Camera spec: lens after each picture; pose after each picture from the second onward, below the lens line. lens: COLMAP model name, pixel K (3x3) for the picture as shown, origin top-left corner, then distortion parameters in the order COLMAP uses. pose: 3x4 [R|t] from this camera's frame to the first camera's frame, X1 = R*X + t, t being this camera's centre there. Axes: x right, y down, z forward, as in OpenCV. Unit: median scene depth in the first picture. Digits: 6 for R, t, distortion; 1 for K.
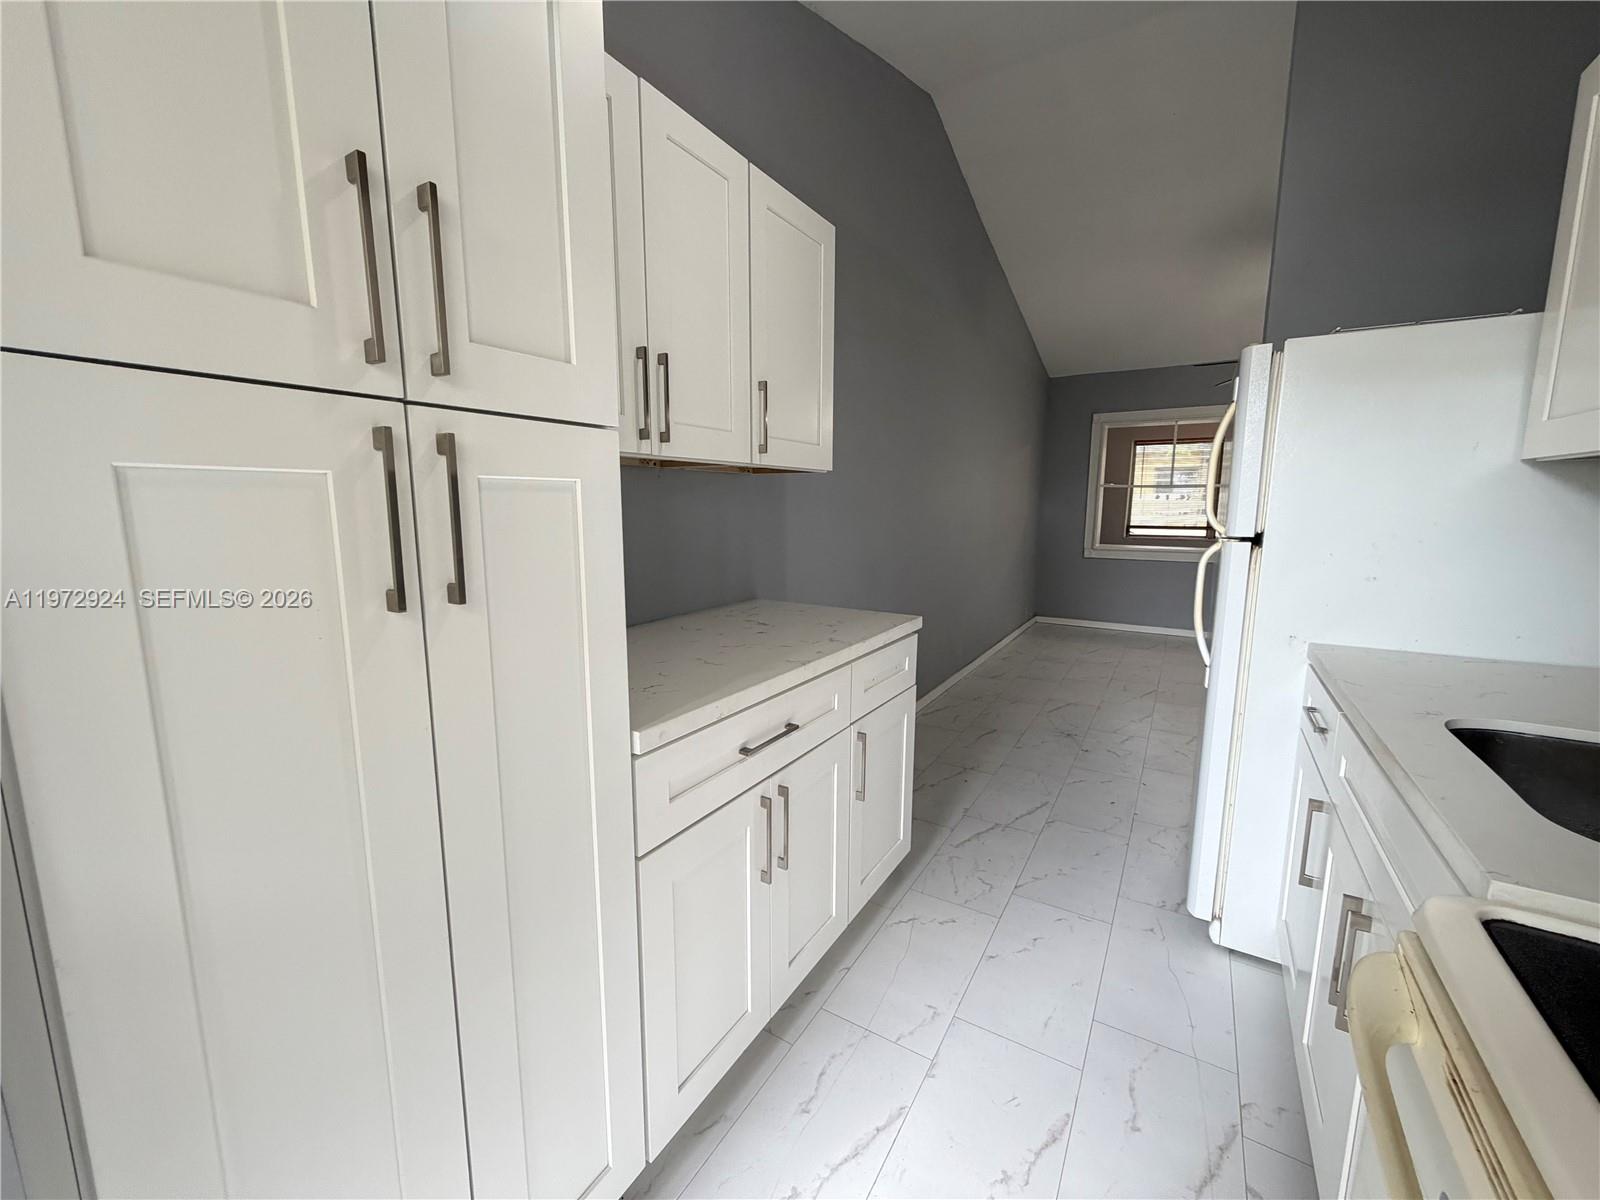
lens RADIAL K [[638.5, 0, 799.1], [0, 638.5, 594.5], [0, 0, 1]] dist [-0.000428, 0.000049]
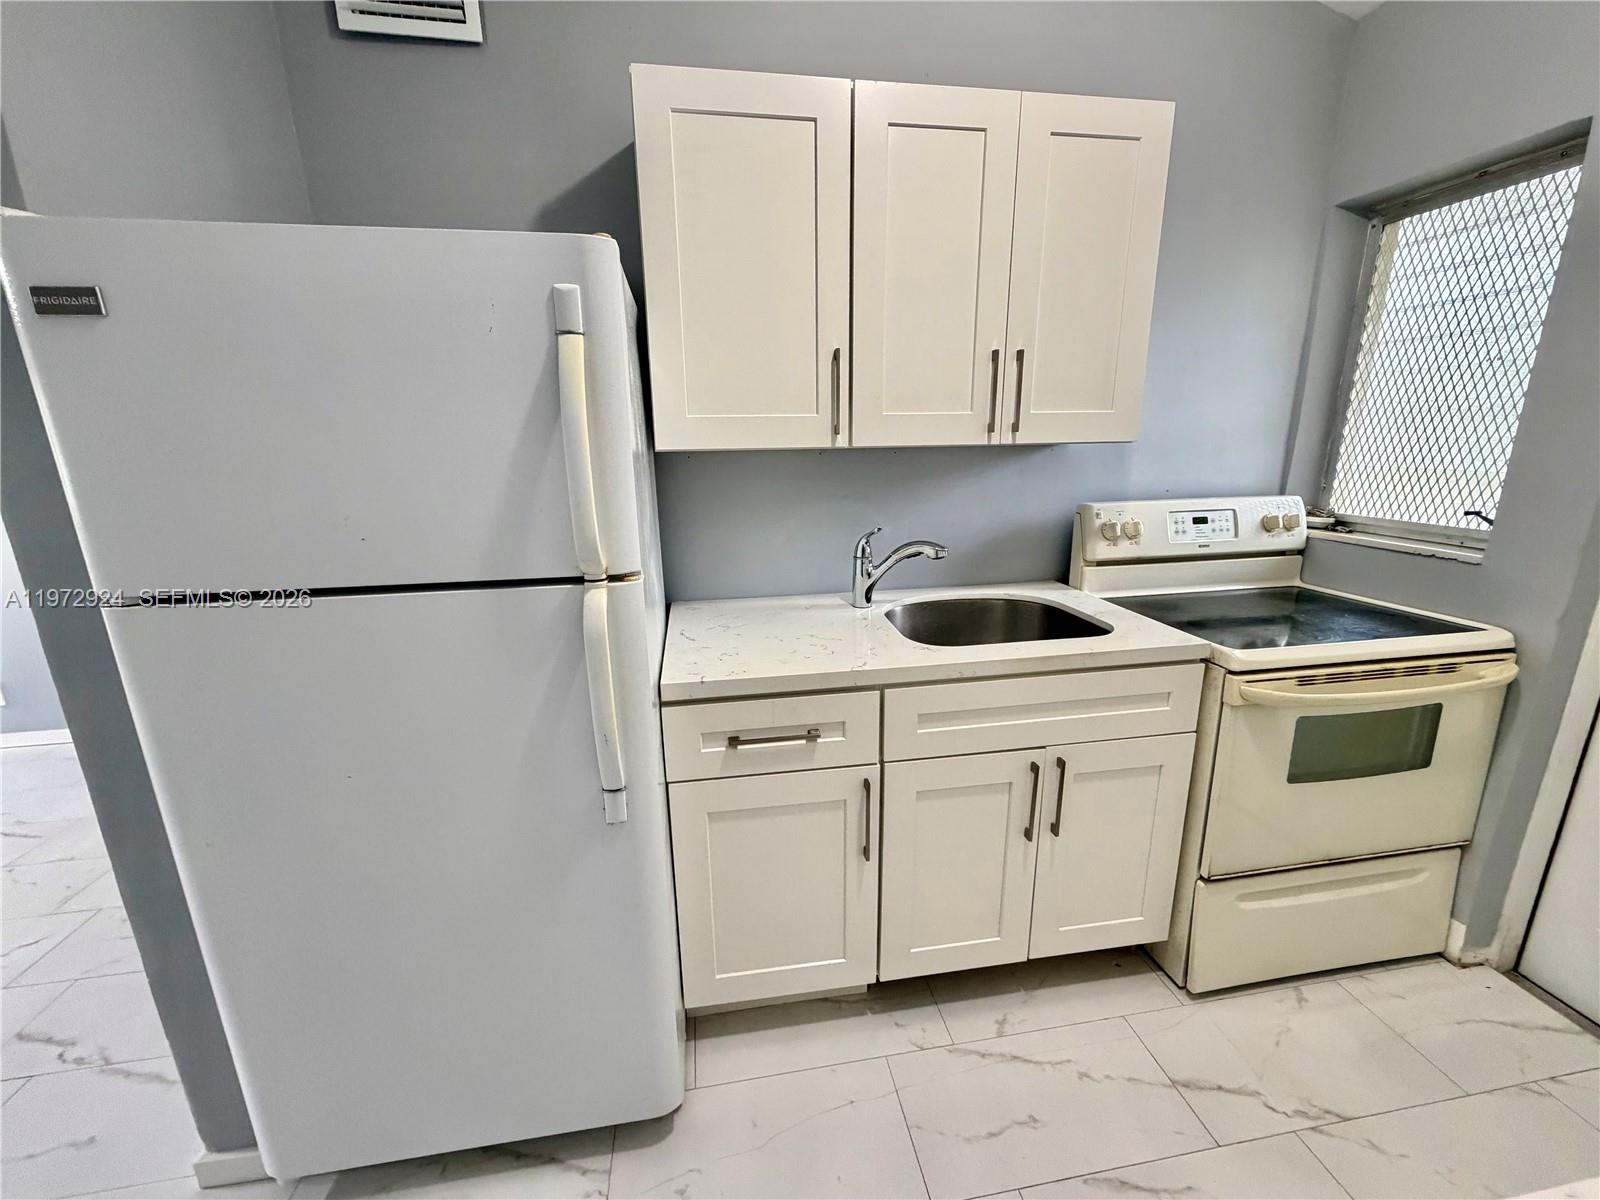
lens RADIAL K [[638.5, 0, 809.6], [0, 638.5, 593.4], [0, 0, 1]] dist [-0.000428, 0.000049]
pose [[-0.651838, -0.176194, 0.737606, 0.115709], [0.126494, 0.933748, 0.334833, -0.245484], [-0.747734, 0.311560, -0.586365, 1.186855]]
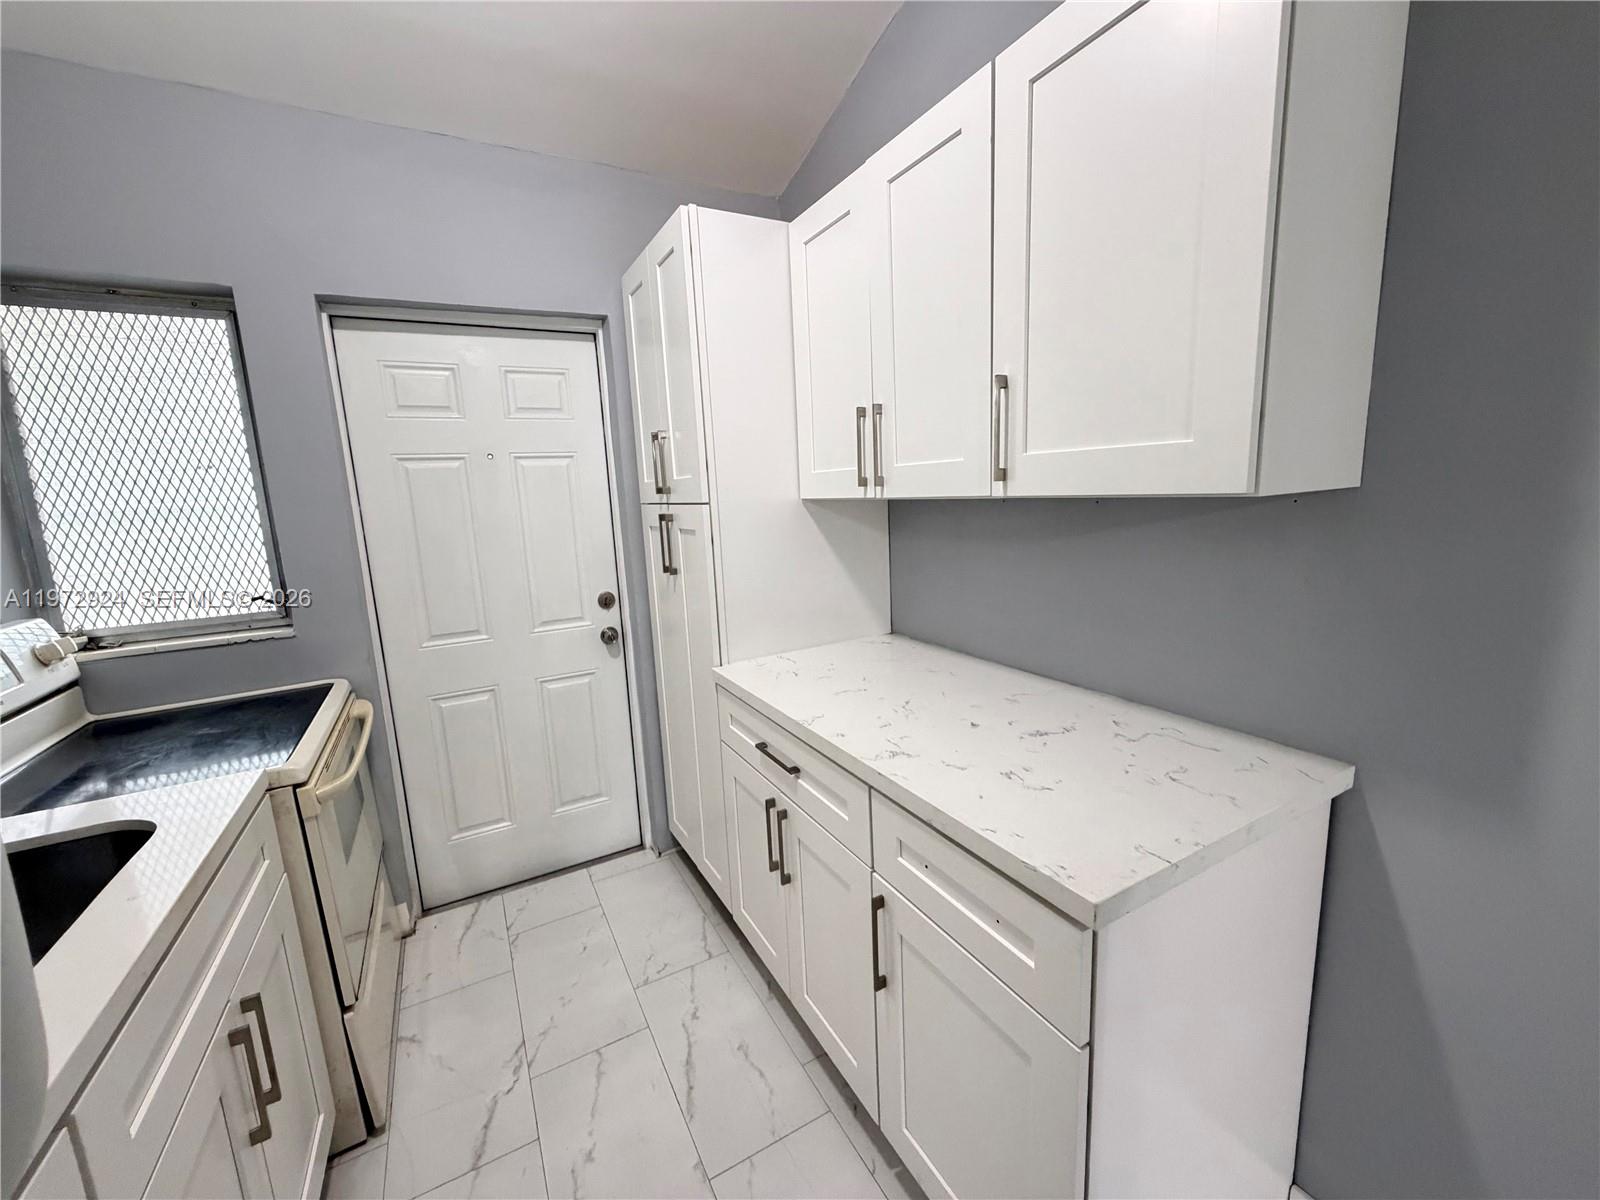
lens RADIAL K [[638.5, 0, 800.2], [0, 638.5, 594.4], [0, 0, 1]] dist [-0.000428, 0.000049]
pose [[-0.496347, 0.156611, -0.853881, 0.652888], [-0.079833, 0.971191, 0.224532, -0.236045], [0.864446, 0.179614, -0.469545, 1.153547]]
